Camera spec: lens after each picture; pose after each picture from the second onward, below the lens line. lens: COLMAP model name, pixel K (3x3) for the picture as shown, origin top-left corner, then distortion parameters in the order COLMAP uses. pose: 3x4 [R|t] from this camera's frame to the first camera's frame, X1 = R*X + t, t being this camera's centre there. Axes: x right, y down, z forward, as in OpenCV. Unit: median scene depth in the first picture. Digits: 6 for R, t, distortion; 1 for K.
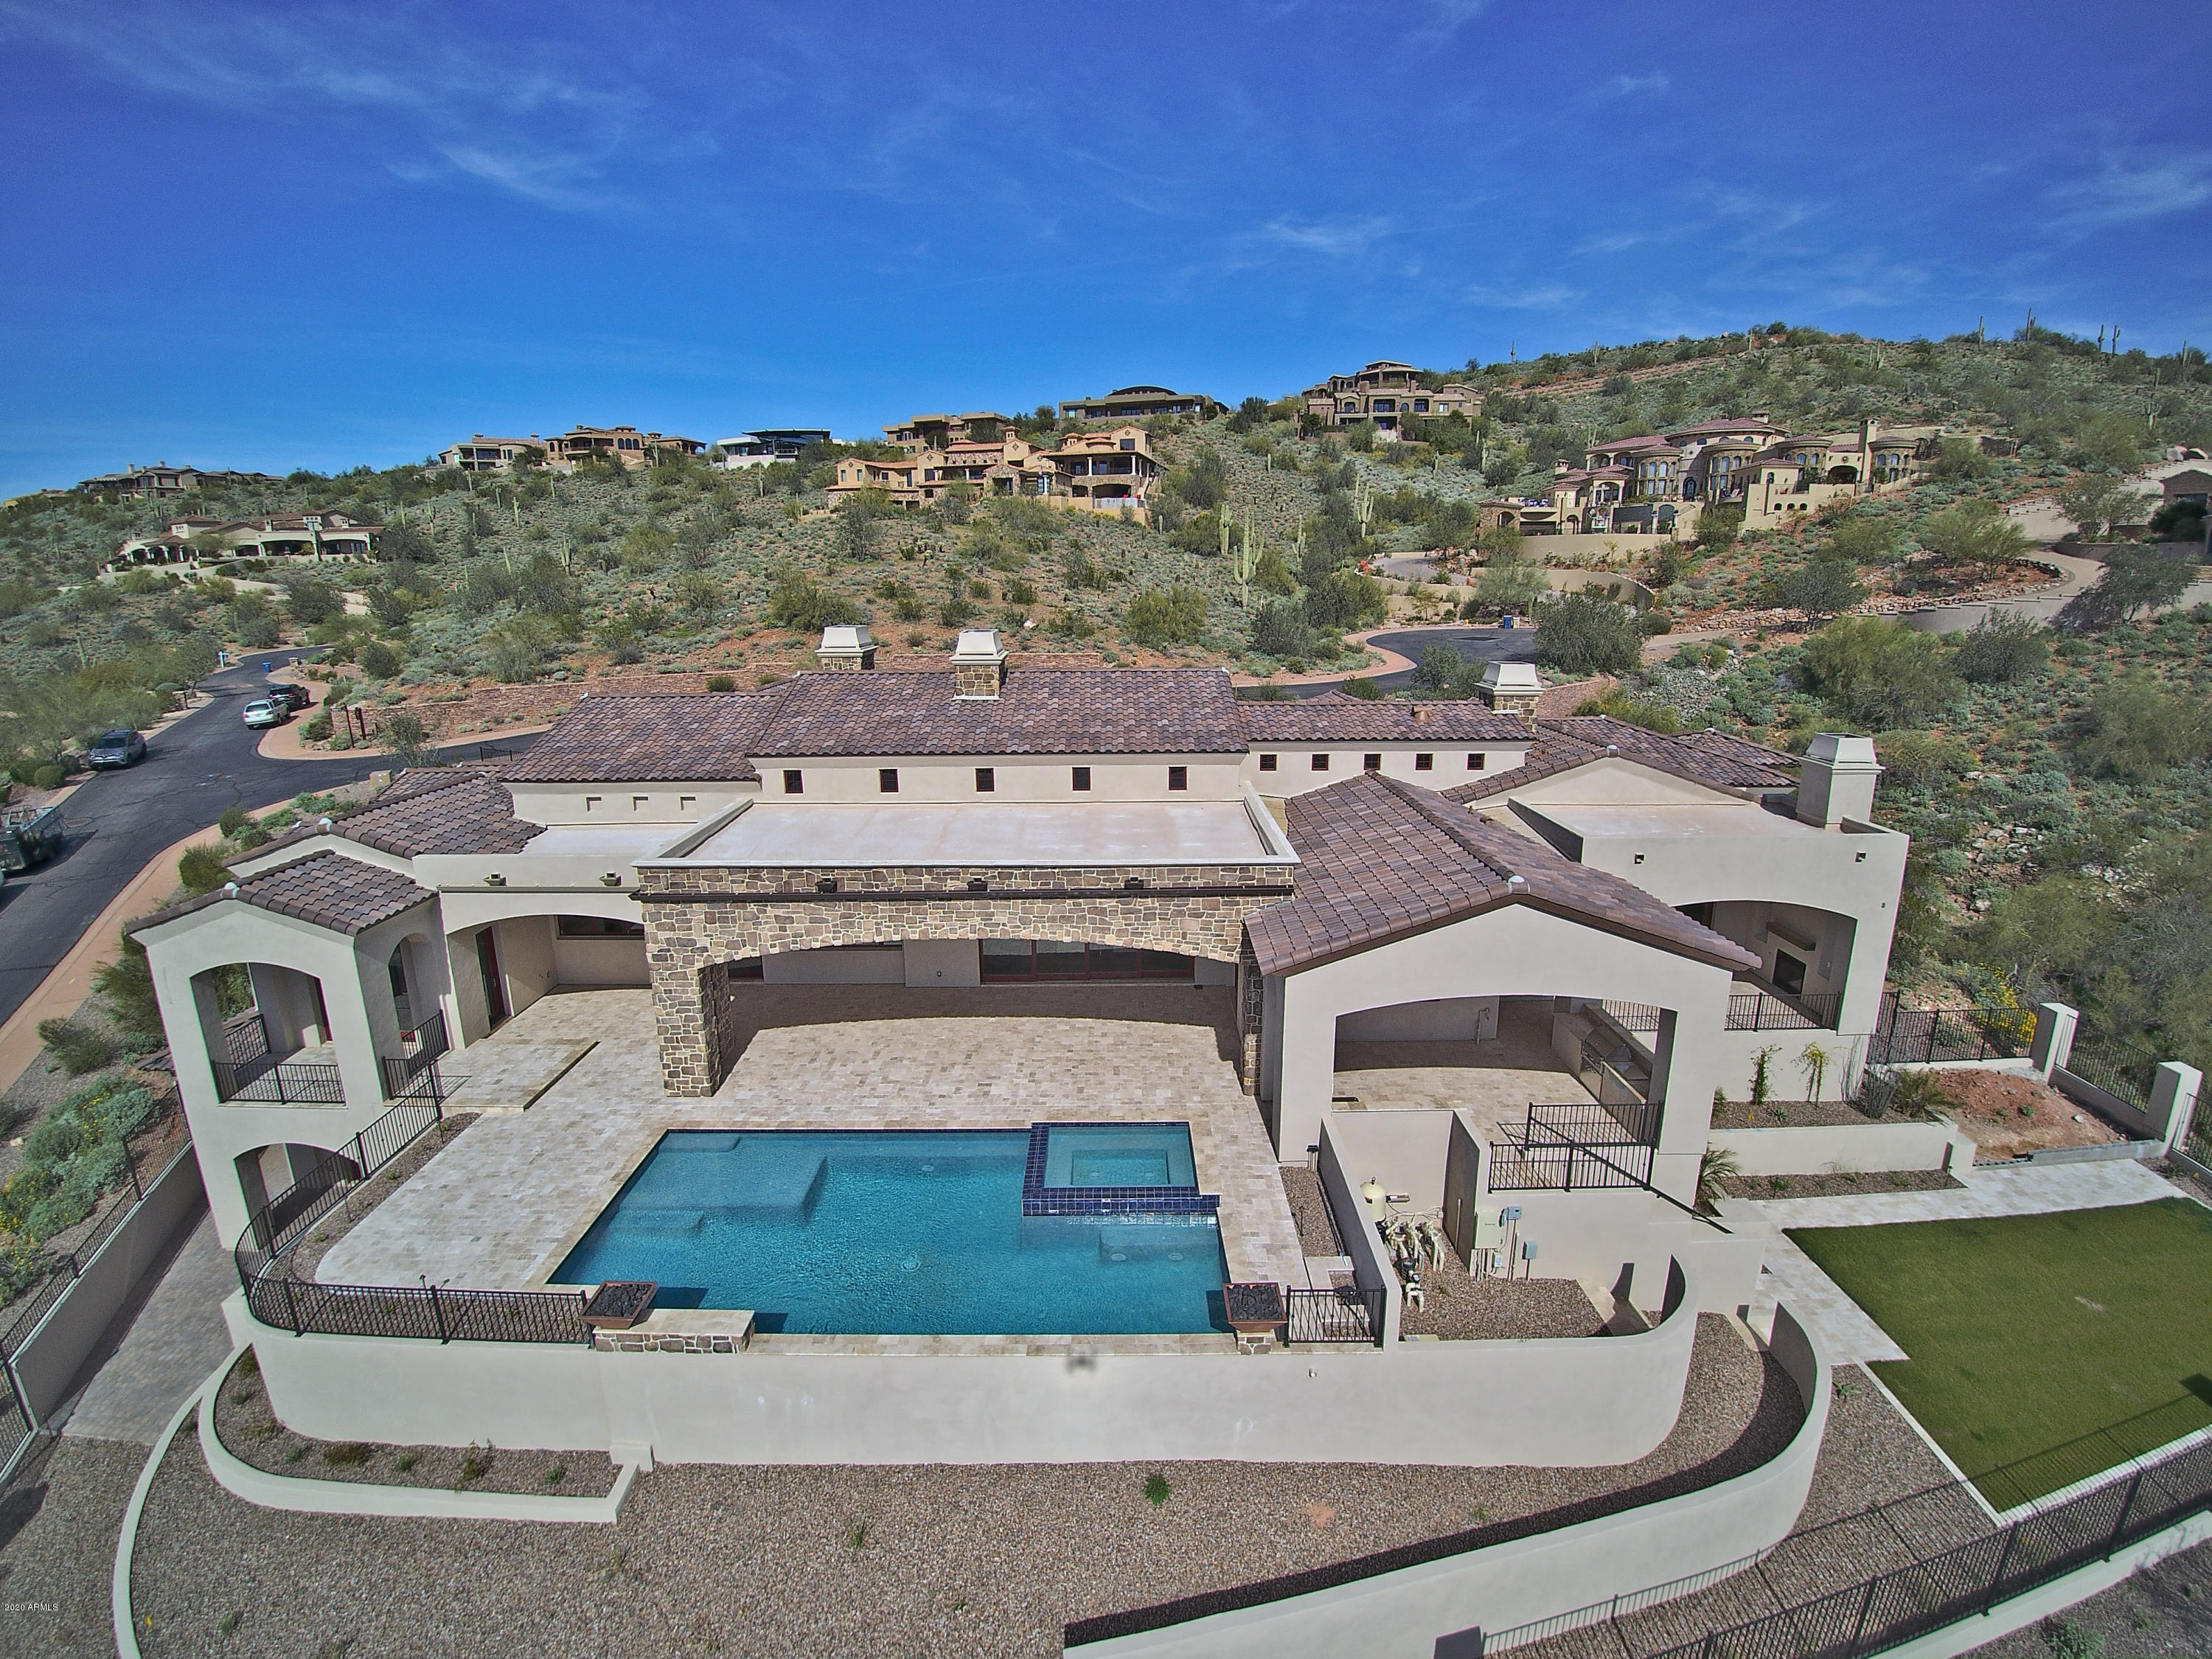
lens RADIAL K [[1013.2, 0, 1119.3], [0, 1013.2, 810.9], [0, 0, 1]] dist [-0.026307, -0.019512]
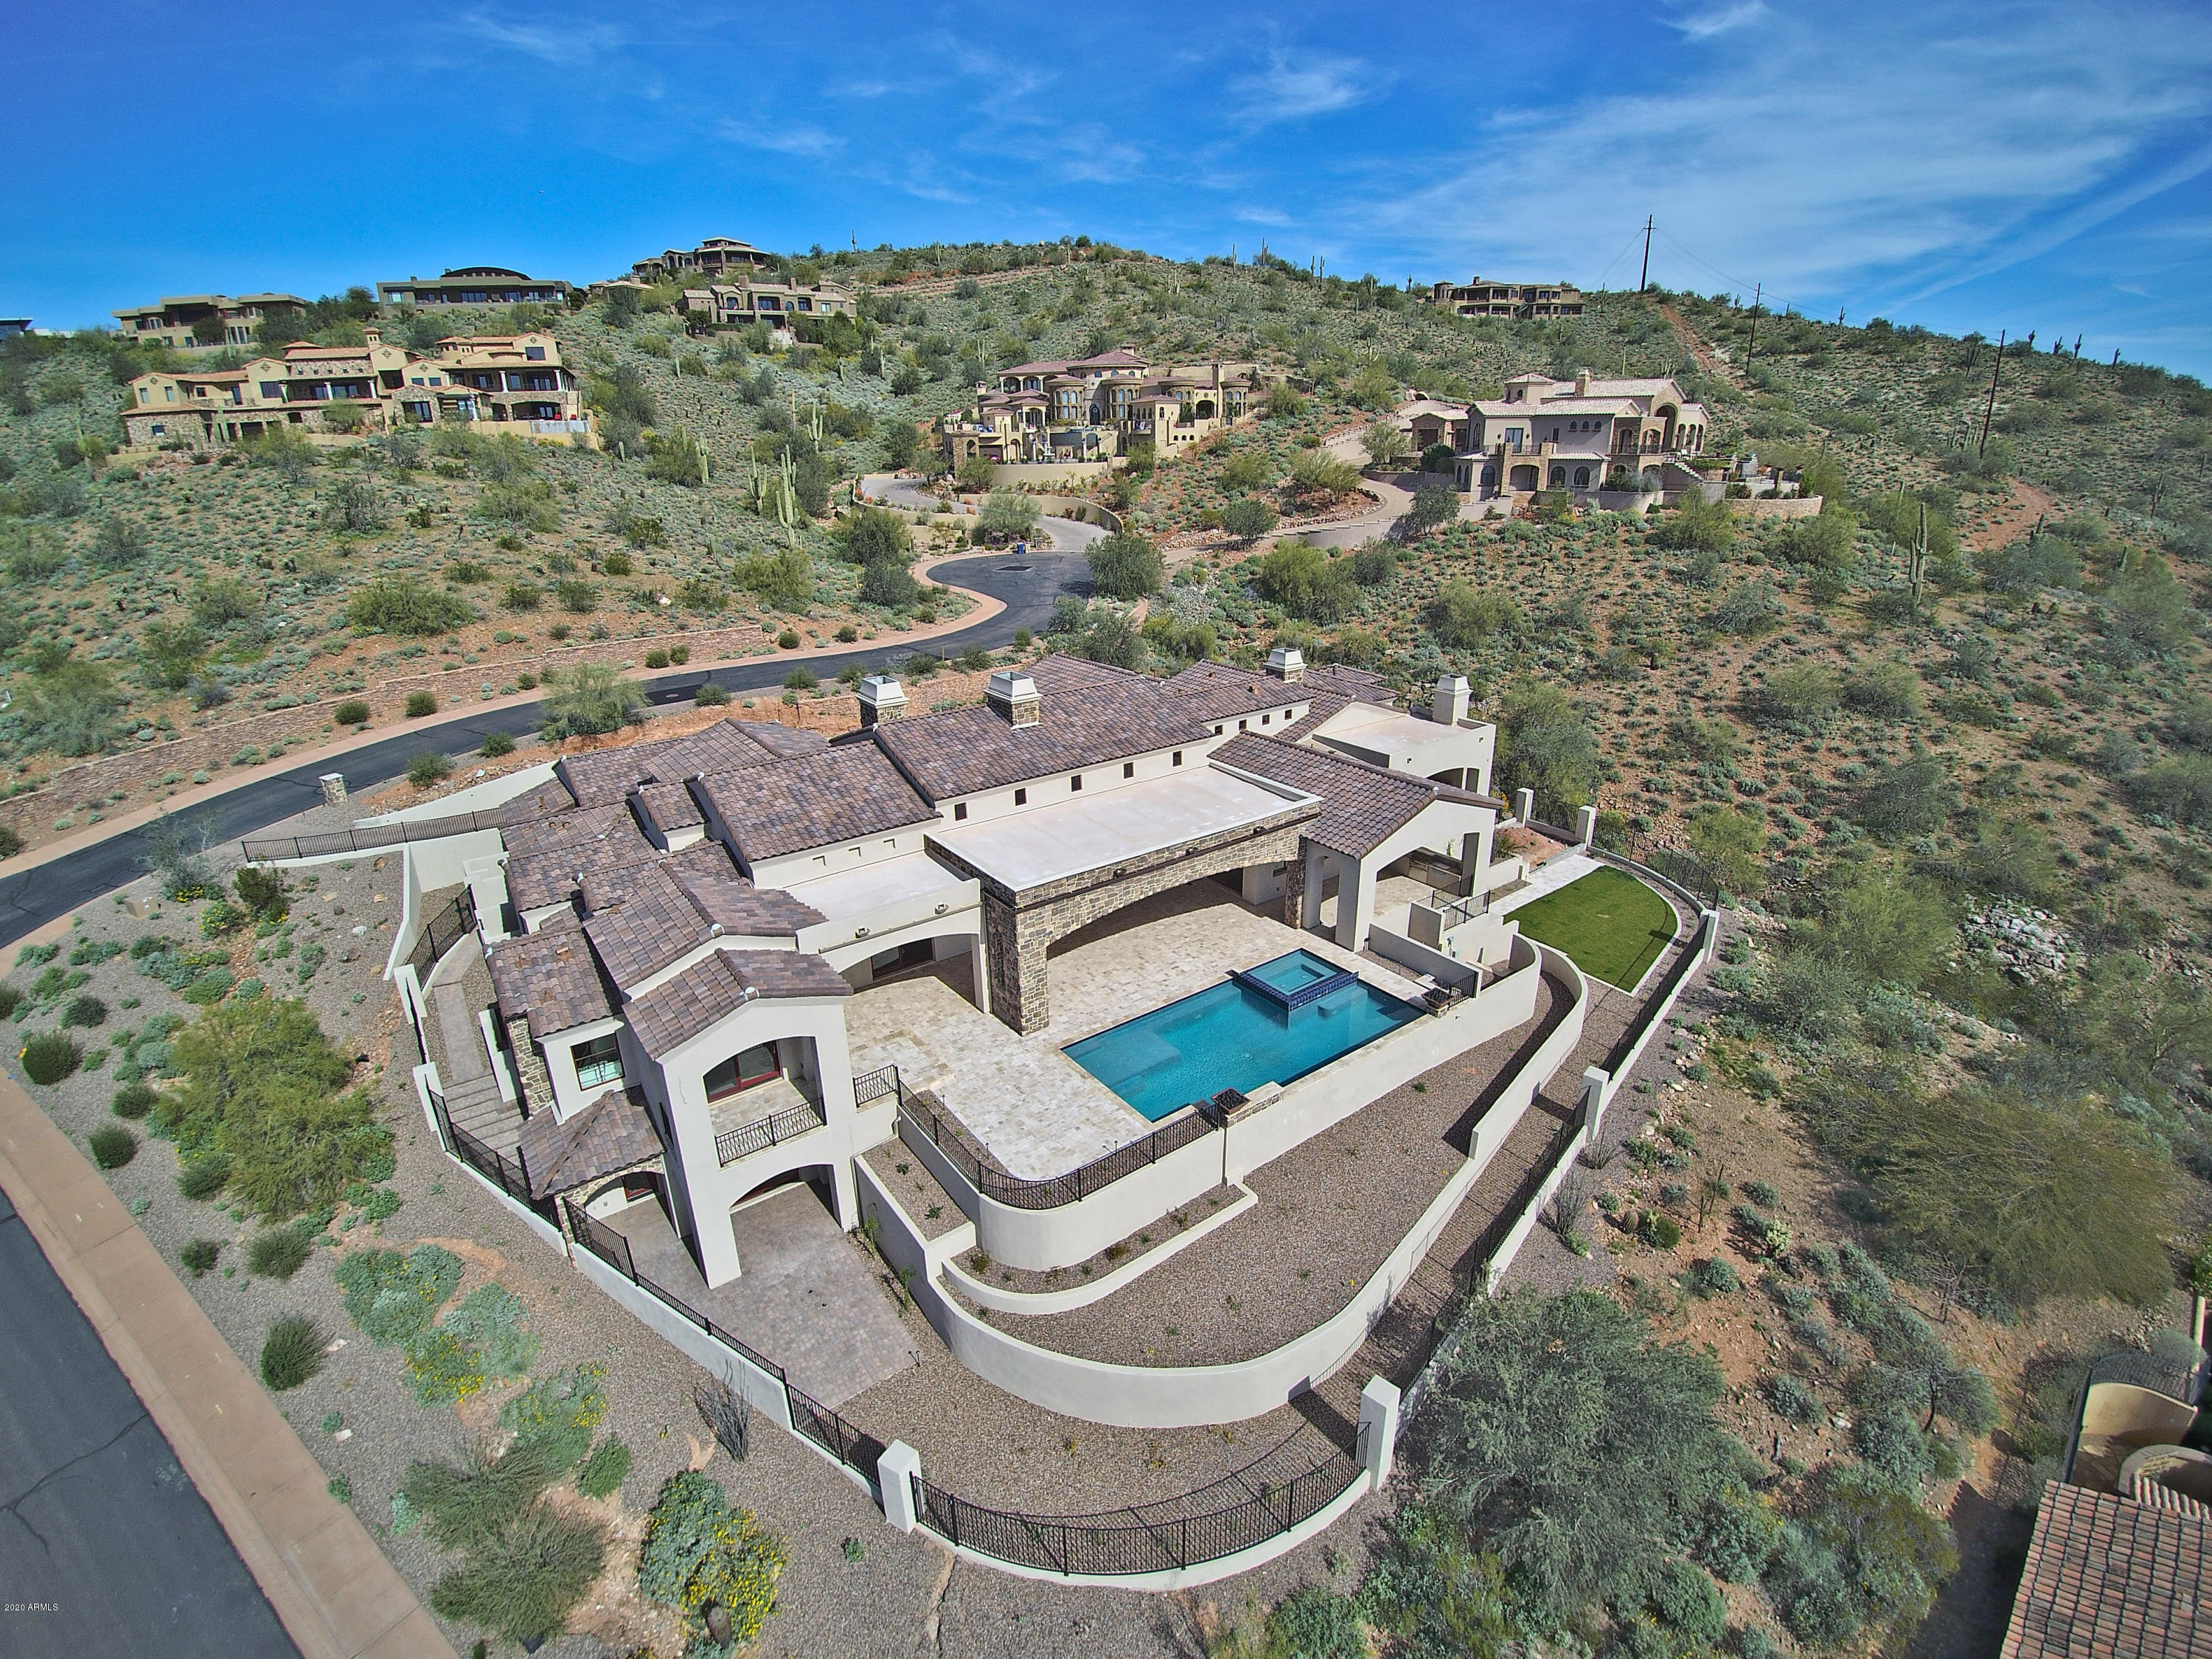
lens RADIAL K [[1013.2, 0, 1119.3], [0, 1013.2, 810.9], [0, 0, 1]] dist [-0.026307, -0.019512]
pose [[0.807880, -0.209504, 0.550852, -0.211392], [0.142633, 0.976401, 0.162166, -0.051903], [-0.571826, -0.052441, 0.818697, -0.058162]]
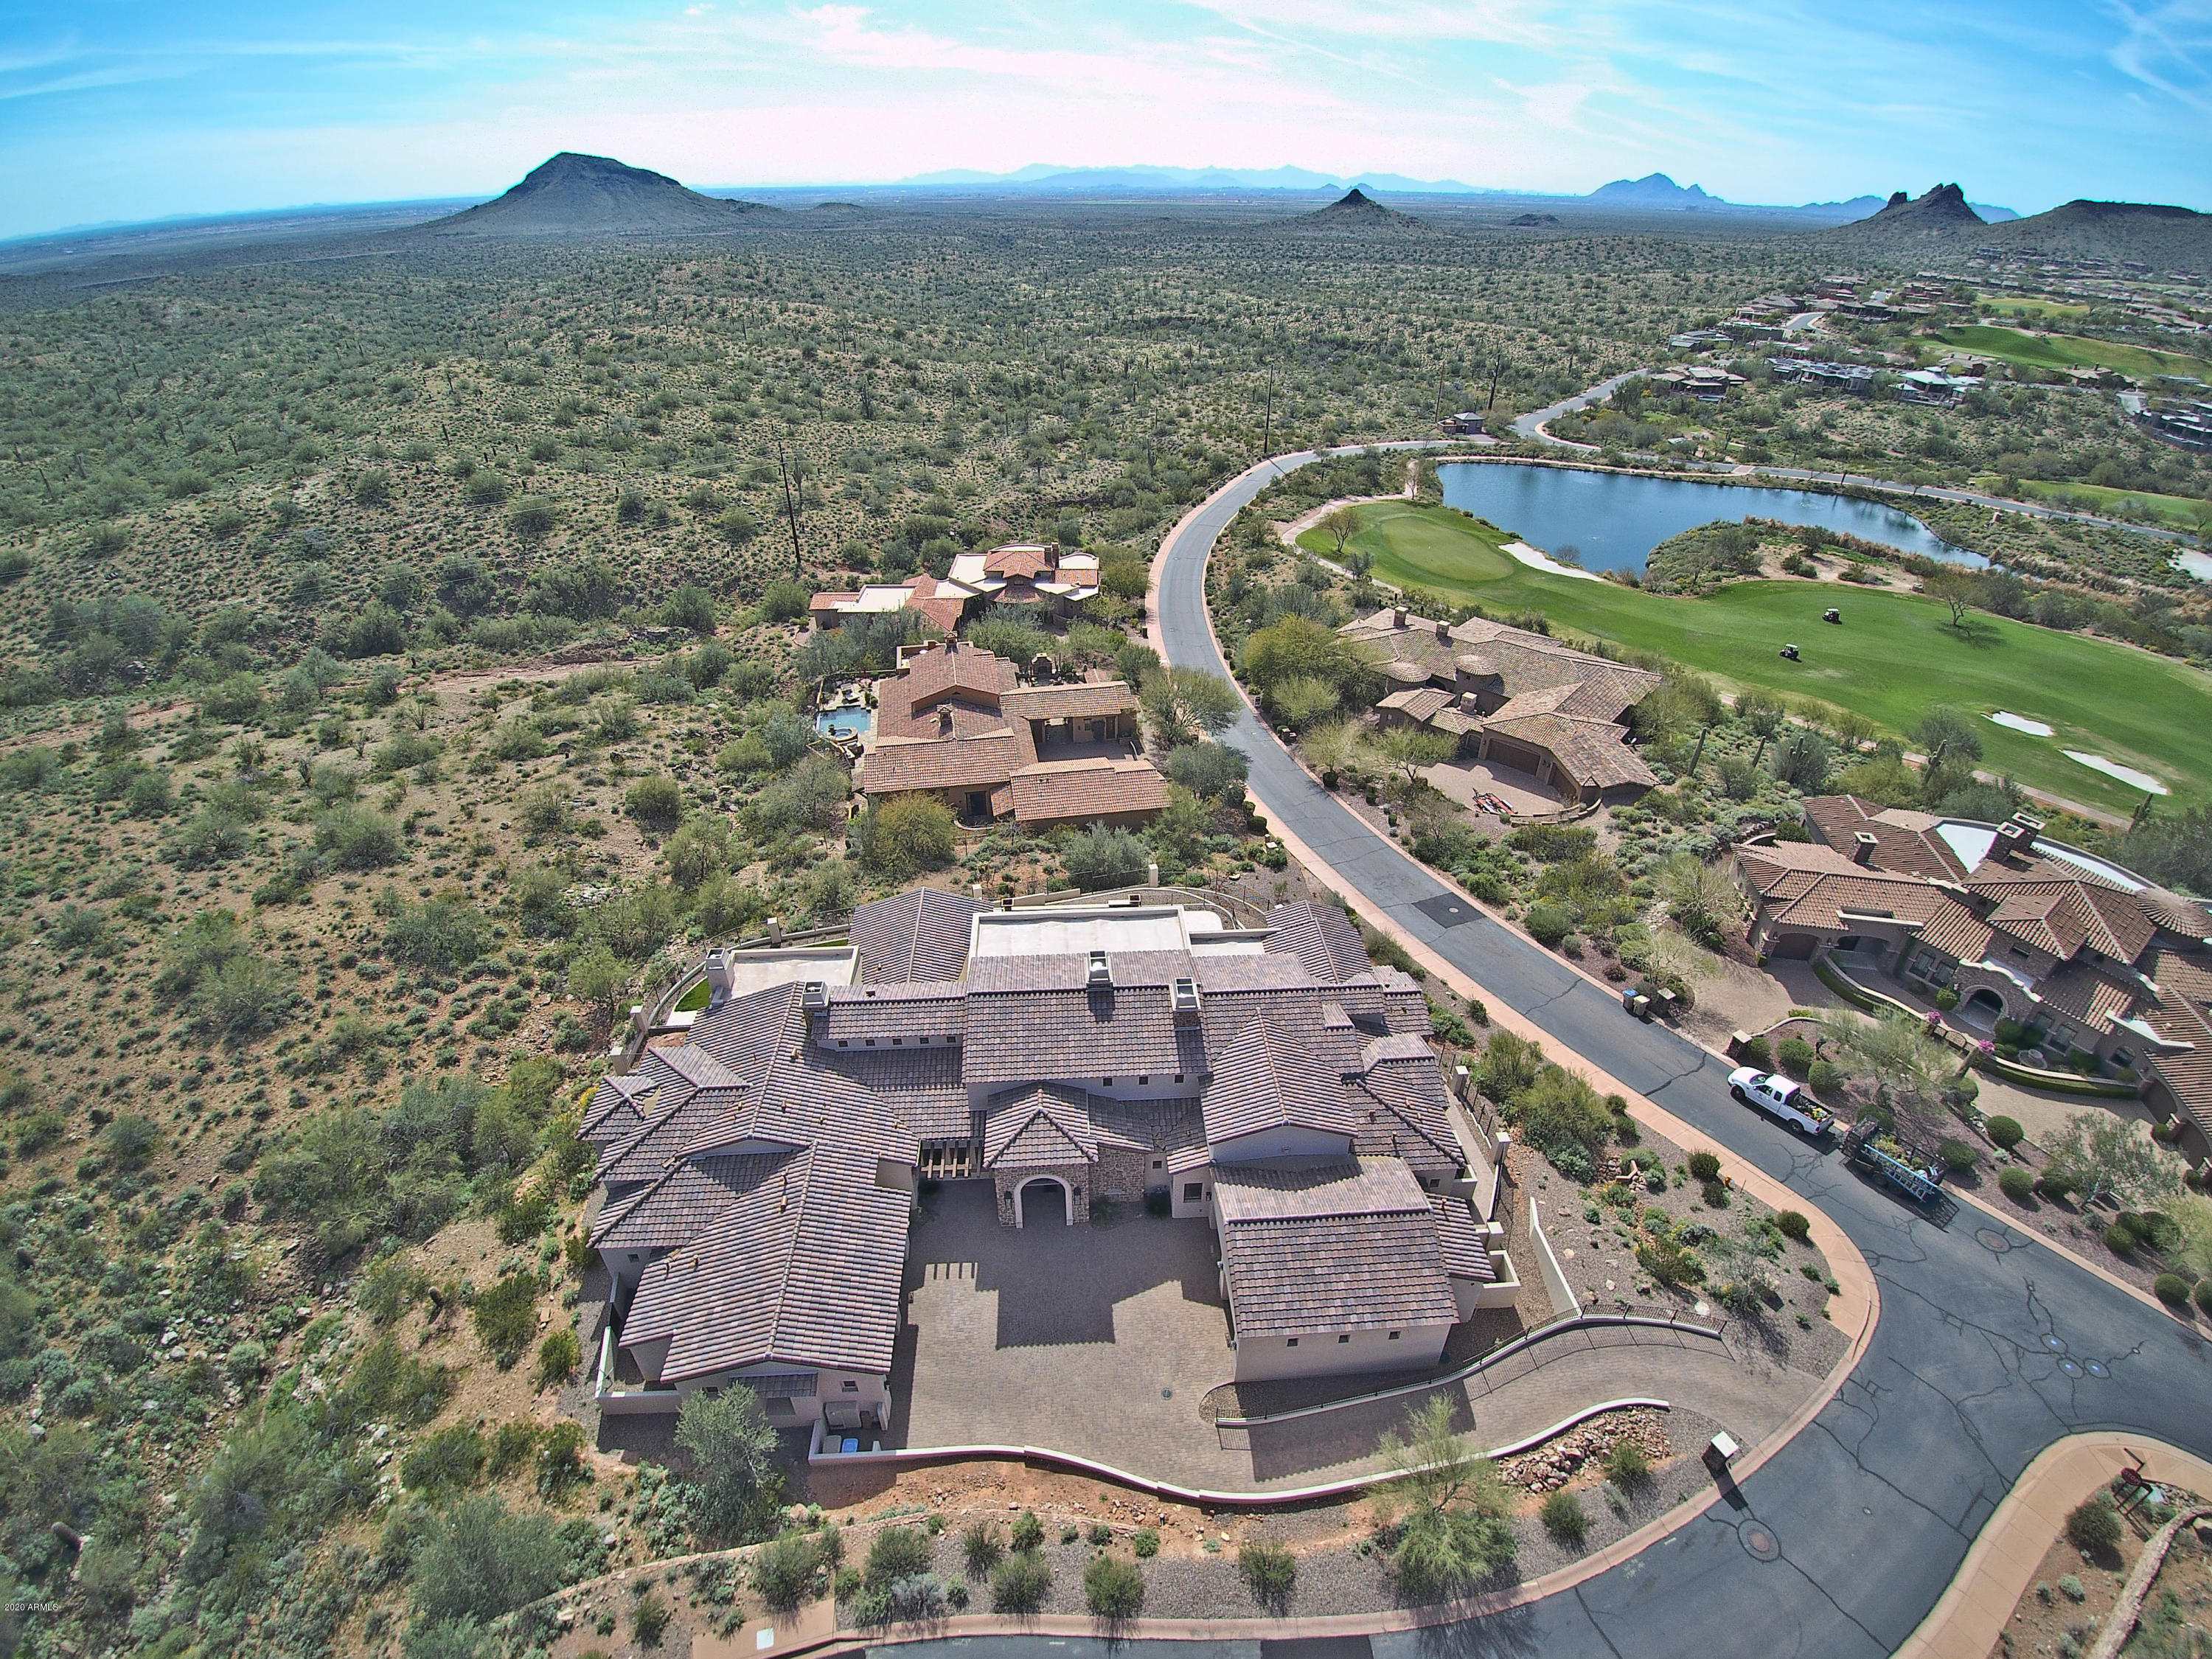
lens RADIAL K [[1013.2, 0, 1119.3], [0, 1013.2, 810.9], [0, 0, 1]] dist [-0.026307, -0.019512]
pose [[-0.998109, 0.032993, -0.051872, -0.022110], [-0.014101, 0.698416, 0.715553, -0.449543], [0.059836, 0.714931, -0.696630, 0.549397]]
